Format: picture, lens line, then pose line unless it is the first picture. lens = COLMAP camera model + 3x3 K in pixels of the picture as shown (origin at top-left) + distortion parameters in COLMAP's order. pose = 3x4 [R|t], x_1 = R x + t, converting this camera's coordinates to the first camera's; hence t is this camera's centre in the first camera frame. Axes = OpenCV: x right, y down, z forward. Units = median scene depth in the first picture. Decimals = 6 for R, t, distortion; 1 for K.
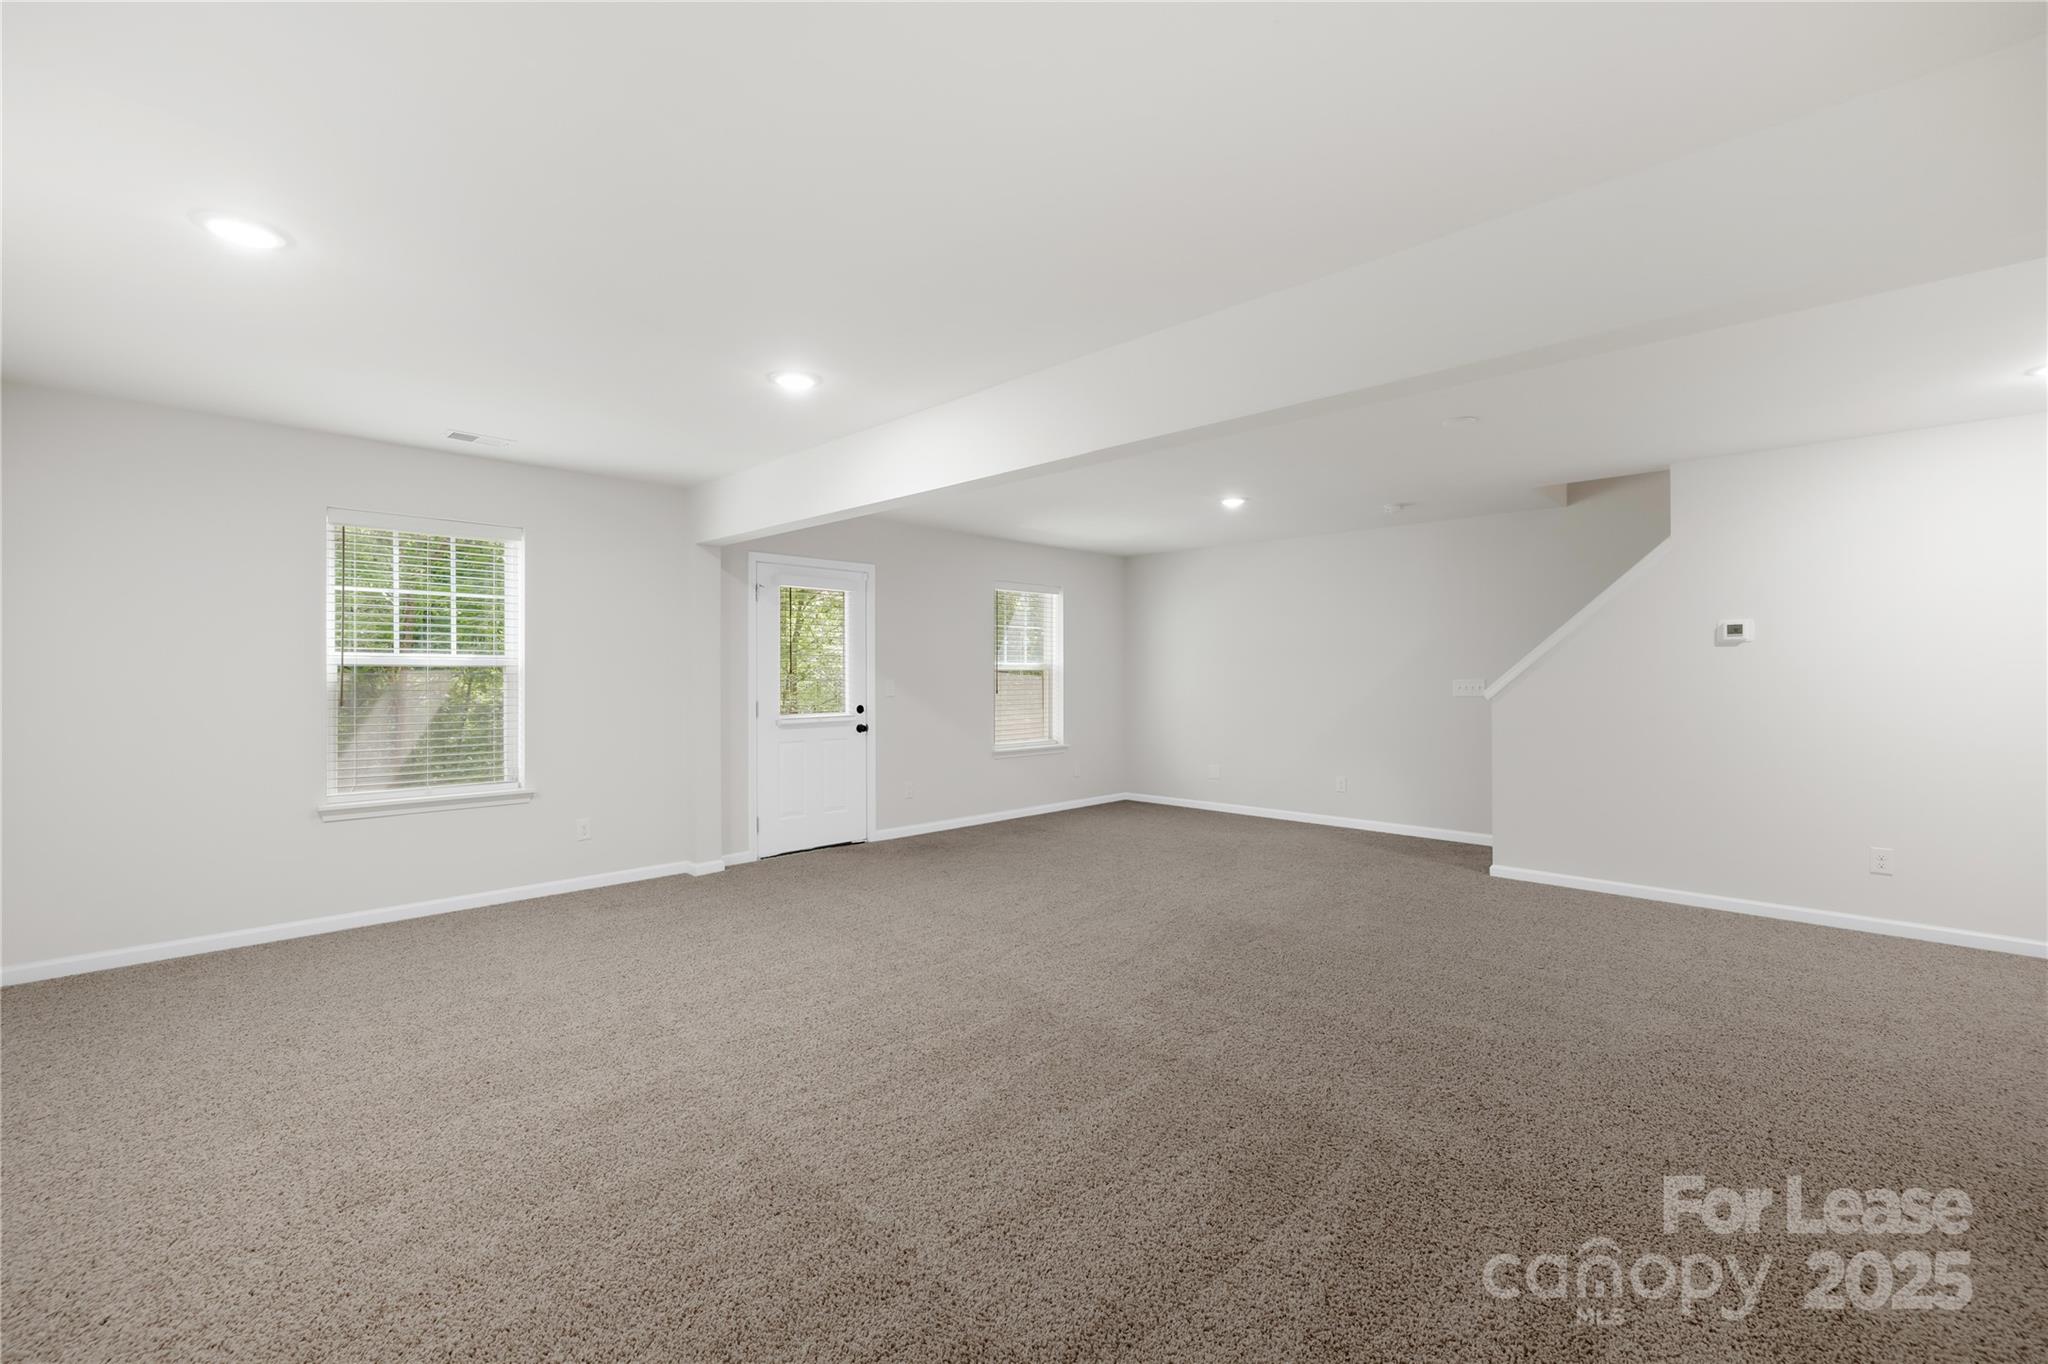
lens RADIAL K [[891.9, 0, 1018.6], [0, 891.9, 681.1], [0, 0, 1]] dist [0.000171, 0.000066]
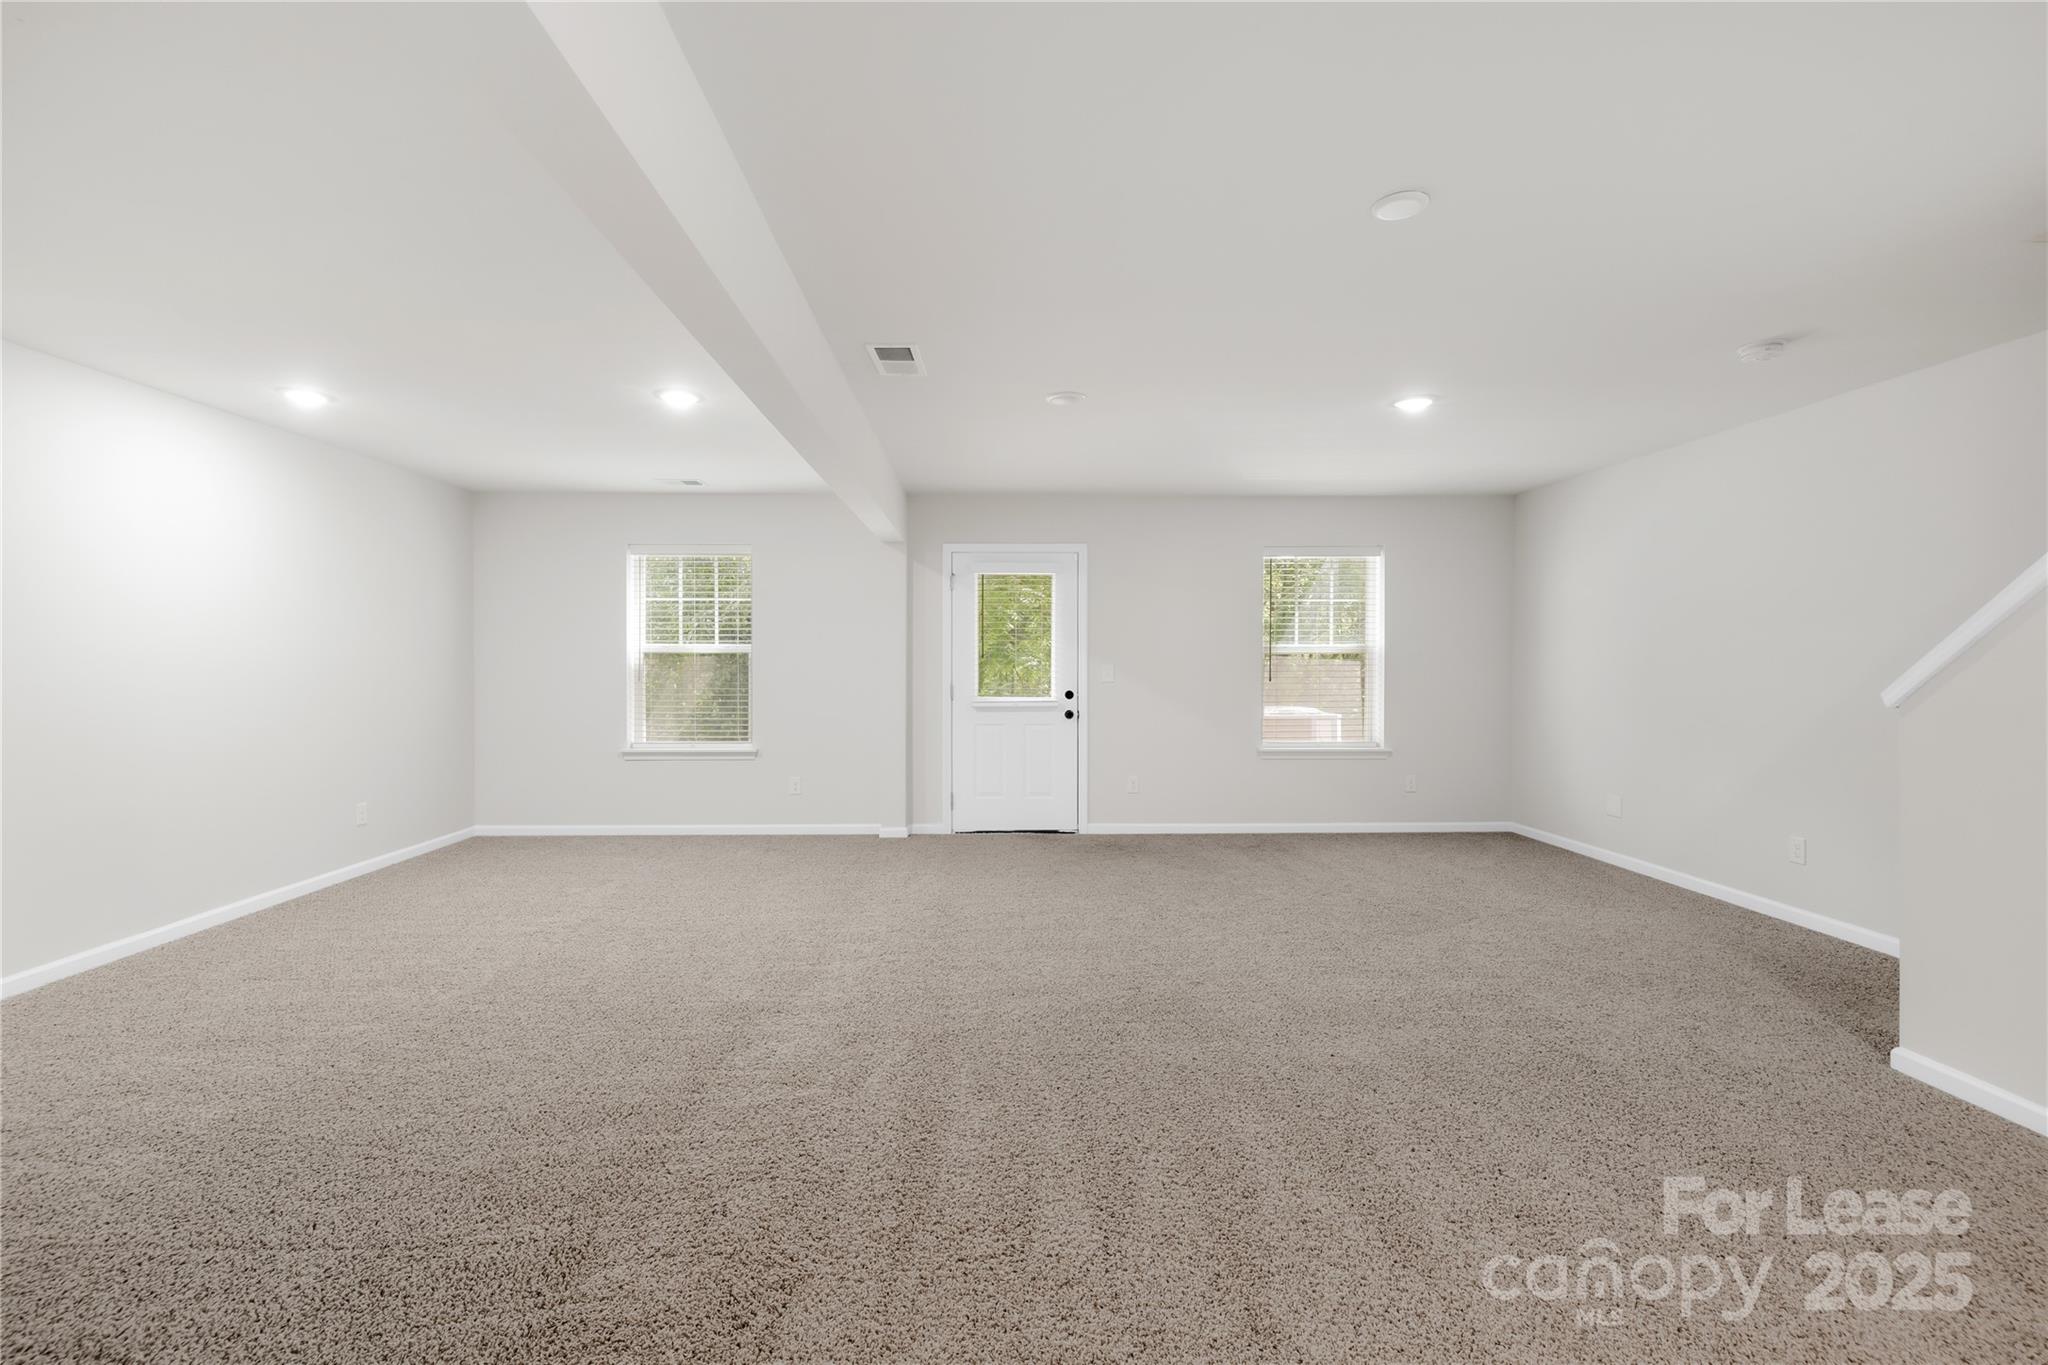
lens RADIAL K [[891.9, 0, 1022.4], [0, 891.9, 671.9], [0, 0, 1]] dist [0.000171, 0.000066]
pose [[0.705402, 0.007210, -0.708771, 0.564325], [-0.004360, 0.999973, 0.005833, 0.001504], [0.708795, -0.001025, 0.705414, 0.335328]]
